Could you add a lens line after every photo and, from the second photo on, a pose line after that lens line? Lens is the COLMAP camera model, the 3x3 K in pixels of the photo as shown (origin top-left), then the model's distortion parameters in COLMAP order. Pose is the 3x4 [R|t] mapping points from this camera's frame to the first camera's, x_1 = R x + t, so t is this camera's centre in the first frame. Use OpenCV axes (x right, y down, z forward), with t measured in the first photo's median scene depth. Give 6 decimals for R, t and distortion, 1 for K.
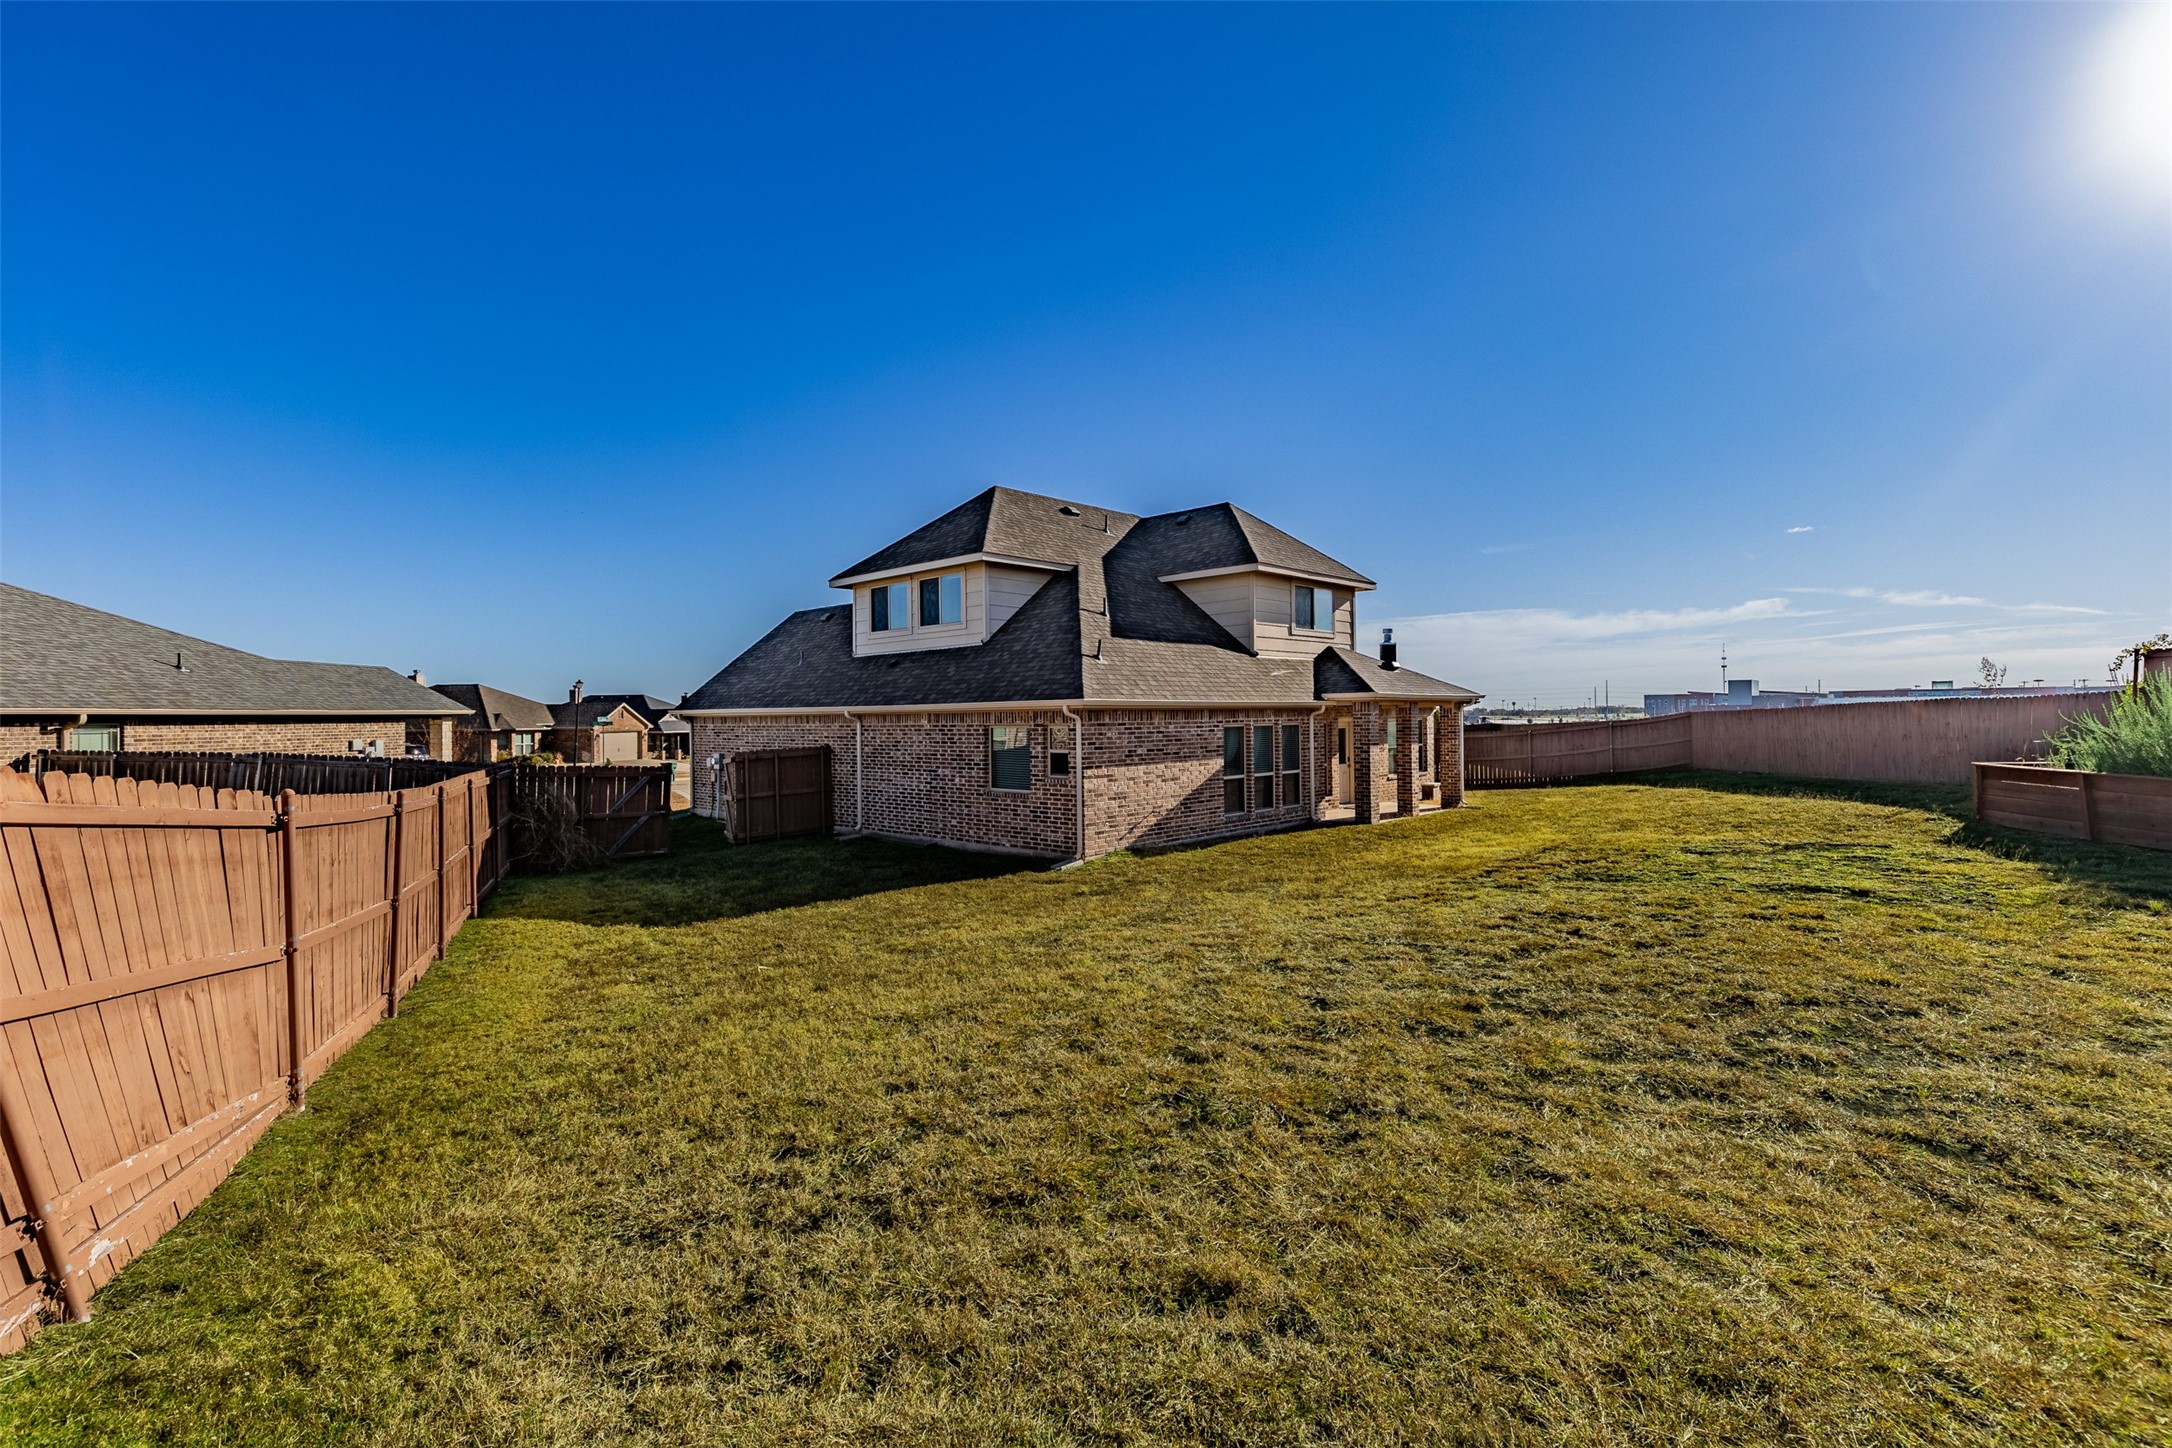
lens RADIAL K [[977.4, 0, 1082.9], [0, 977.4, 715.3], [0, 0, 1]] dist [0.000428, 0.000312]
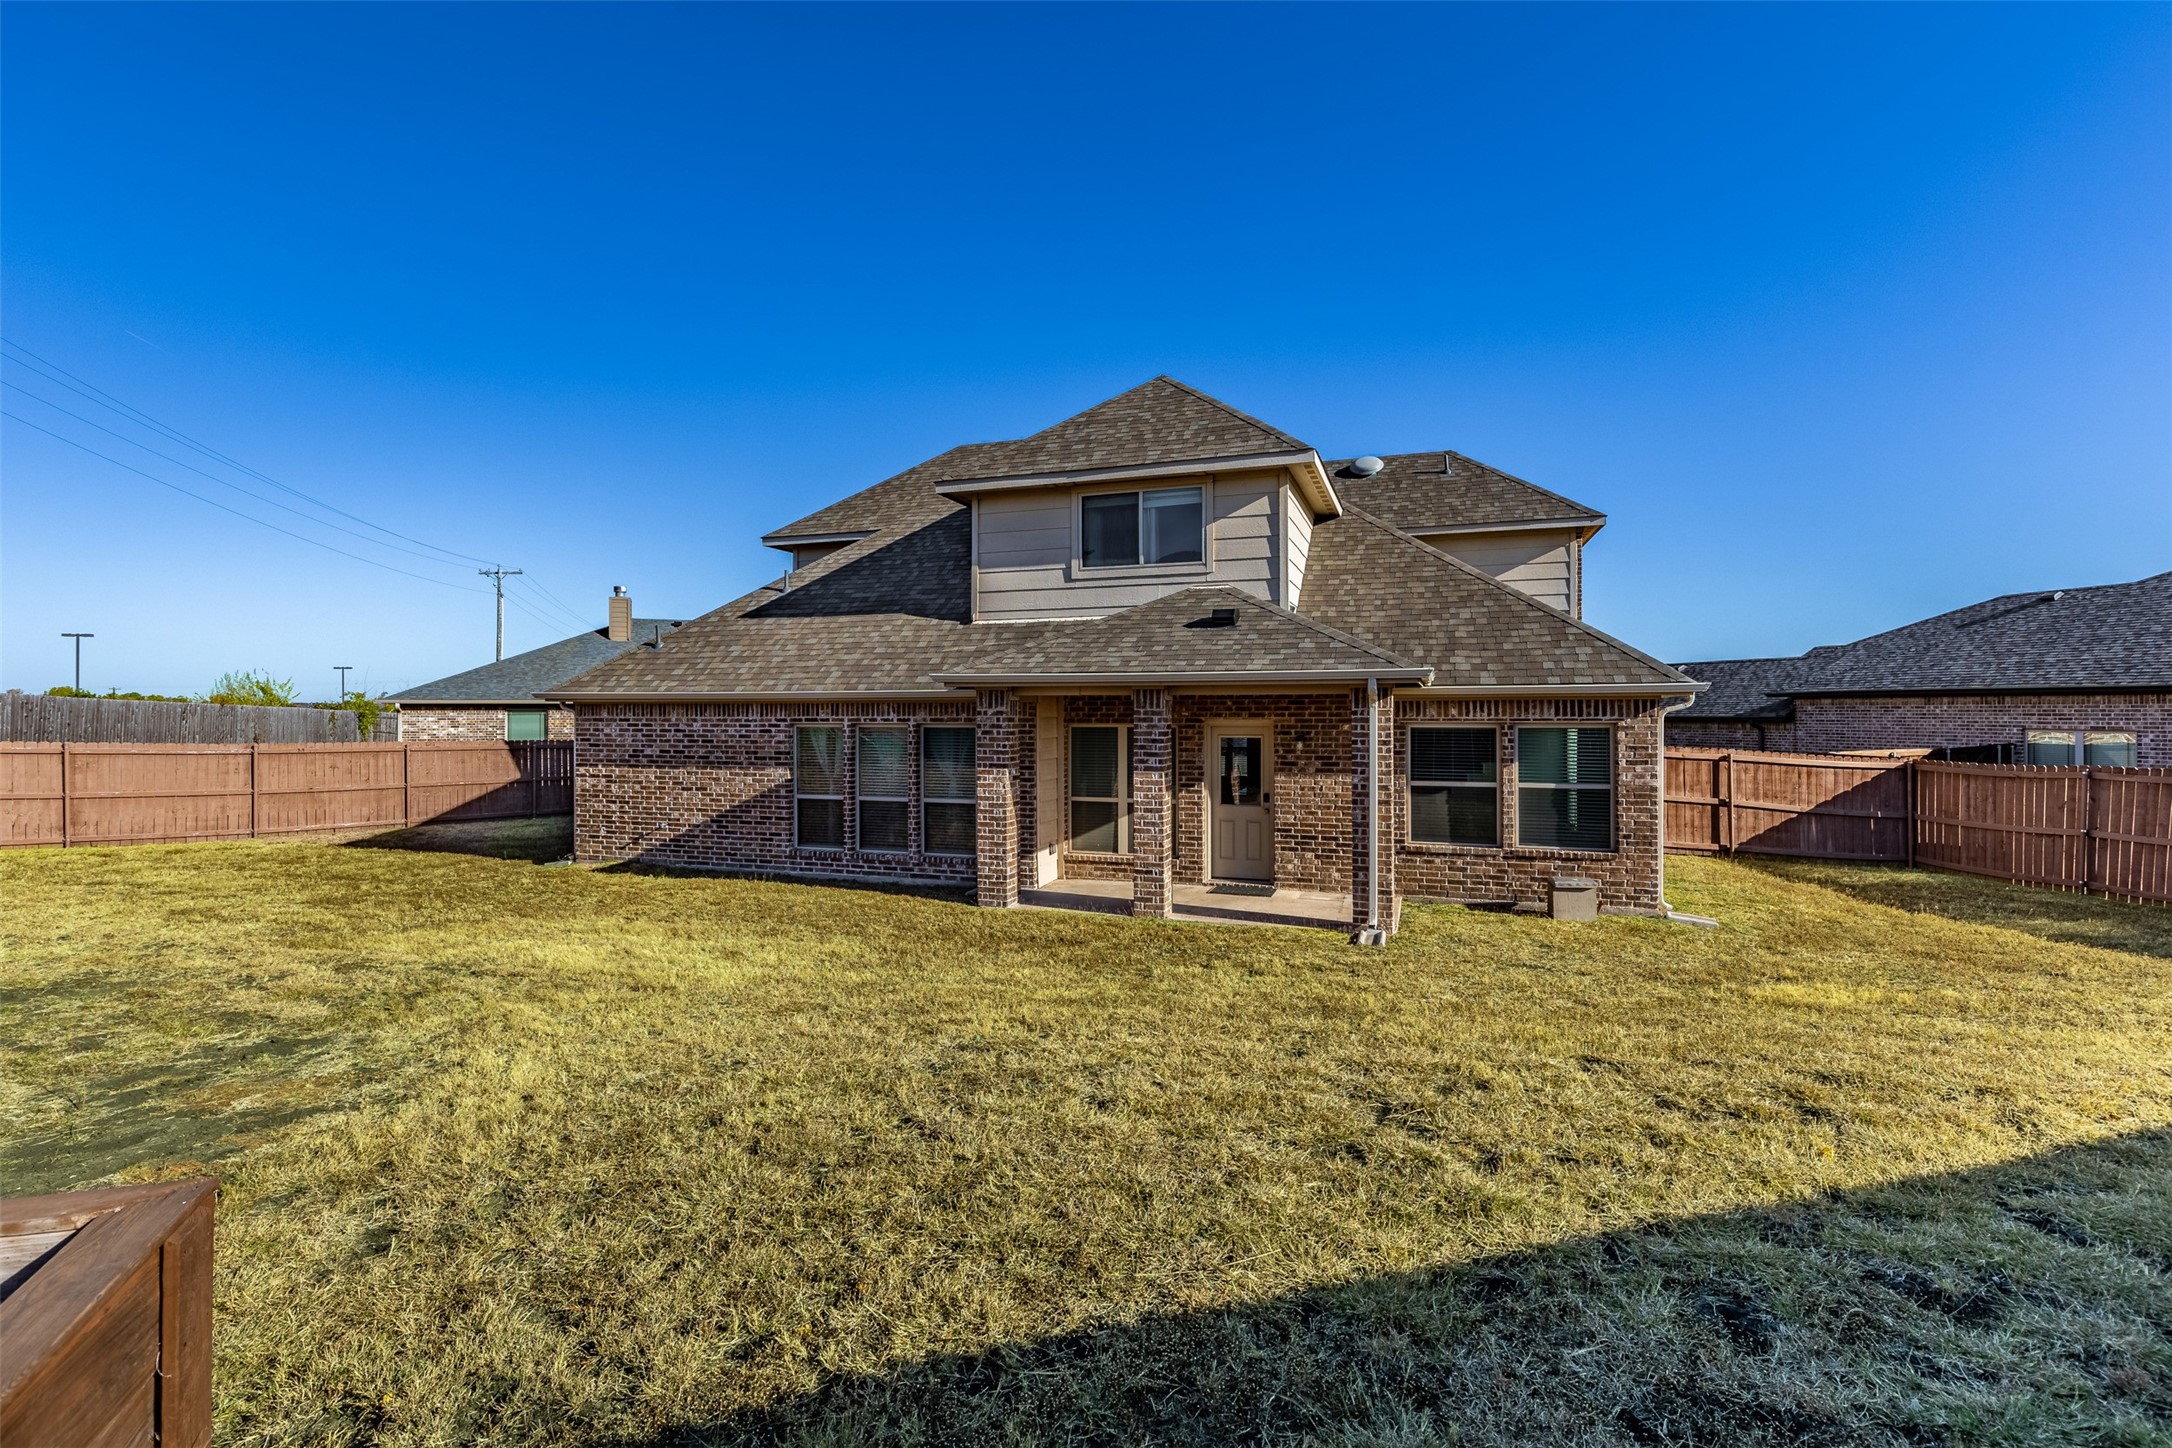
lens RADIAL K [[977.4, 0, 1084.1], [0, 977.4, 730.4], [0, 0, 1]] dist [0.000428, 0.000312]
pose [[0.428028, 0.021587, -0.903508, 0.928928], [-0.007134, 0.999764, 0.020507, -0.002212], [0.903737, -0.002332, 0.428081, 0.904746]]
